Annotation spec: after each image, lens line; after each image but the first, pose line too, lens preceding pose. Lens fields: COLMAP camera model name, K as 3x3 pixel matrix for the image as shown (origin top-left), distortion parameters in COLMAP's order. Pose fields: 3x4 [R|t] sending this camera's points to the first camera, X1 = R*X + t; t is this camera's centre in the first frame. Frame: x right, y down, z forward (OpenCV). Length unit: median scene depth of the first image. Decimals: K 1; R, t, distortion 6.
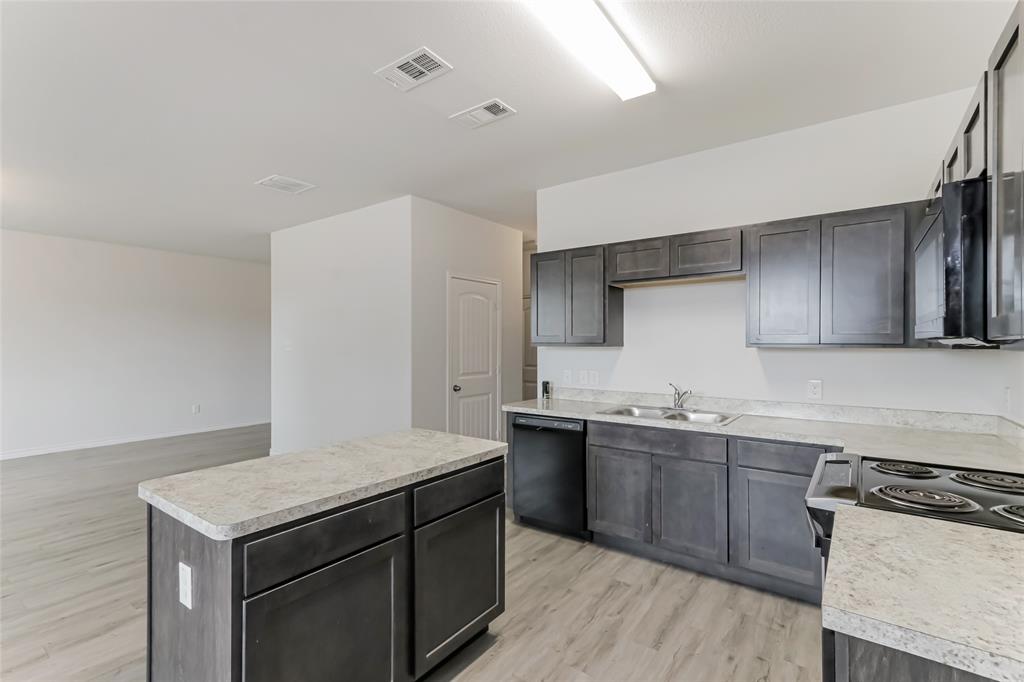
lens RADIAL K [[467.8, 0, 499.7], [0, 467.8, 341.1], [0, 0, 1]] dist [0.009047, 0.000097]
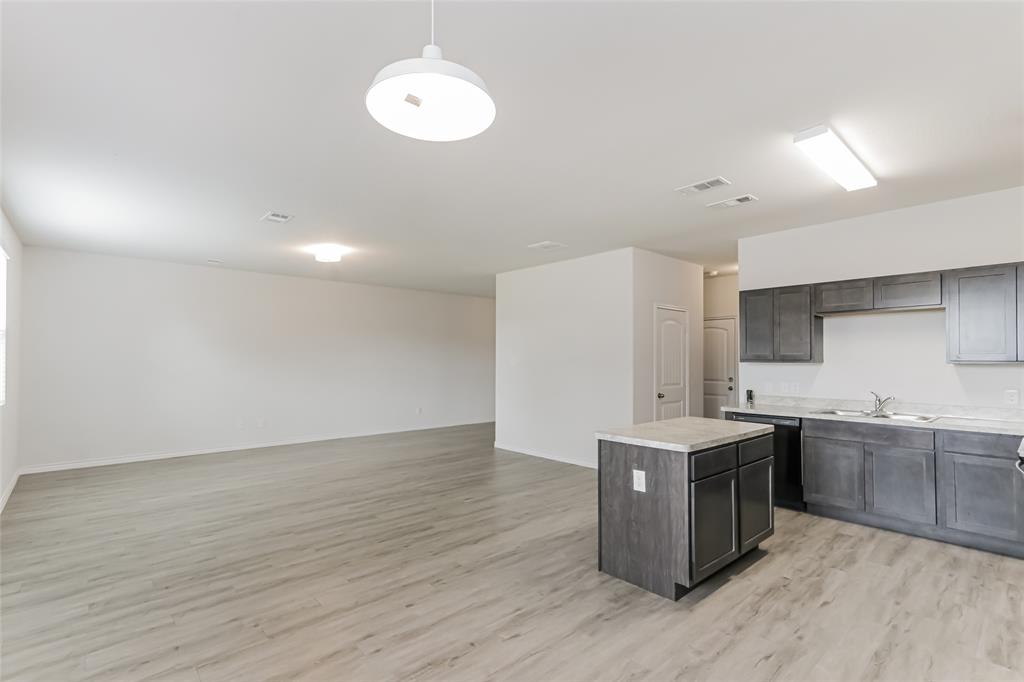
lens RADIAL K [[471.4, 0, 500.3], [0, 471.4, 349.3], [0, 0, 1]] dist [0.009396, 0.000869]
pose [[0.979172, -0.002280, -0.203017, -0.401890], [-0.001450, 0.999833, -0.018221, -0.000052], [0.203025, 0.018136, 0.979006, -0.520413]]
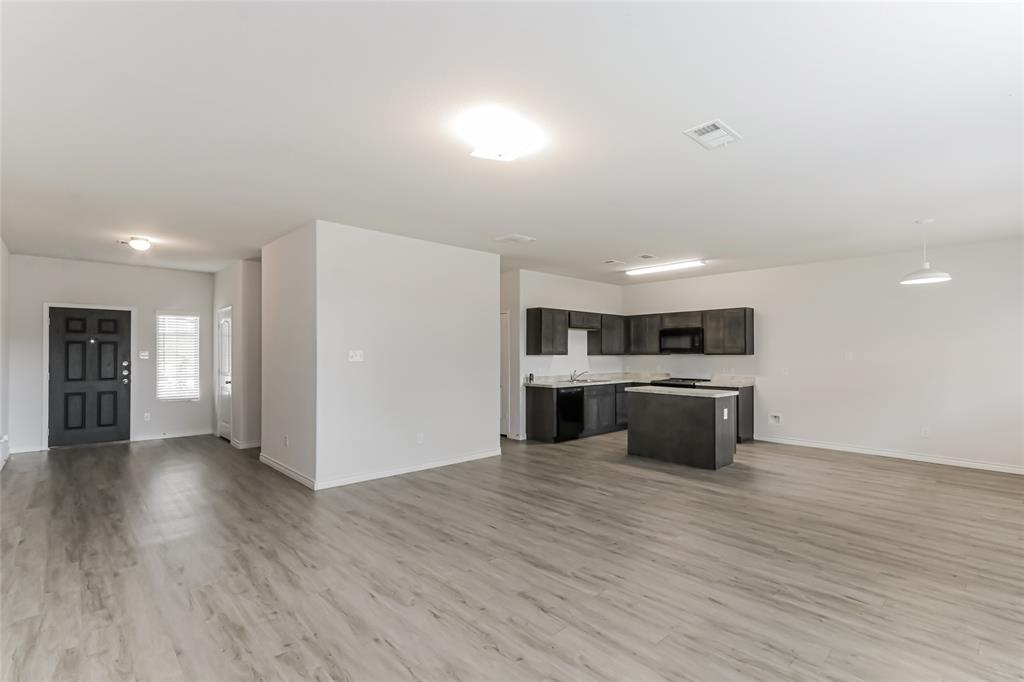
lens RADIAL K [[471.4, 0, 500.3], [0, 471.4, 349.3], [0, 0, 1]] dist [0.009396, 0.000869]
pose [[0.188510, 0.010087, 0.982019, -2.396736], [-0.002854, 0.999949, -0.009723, 0.007320], [-0.982067, -0.000970, 0.188529, 1.019099]]
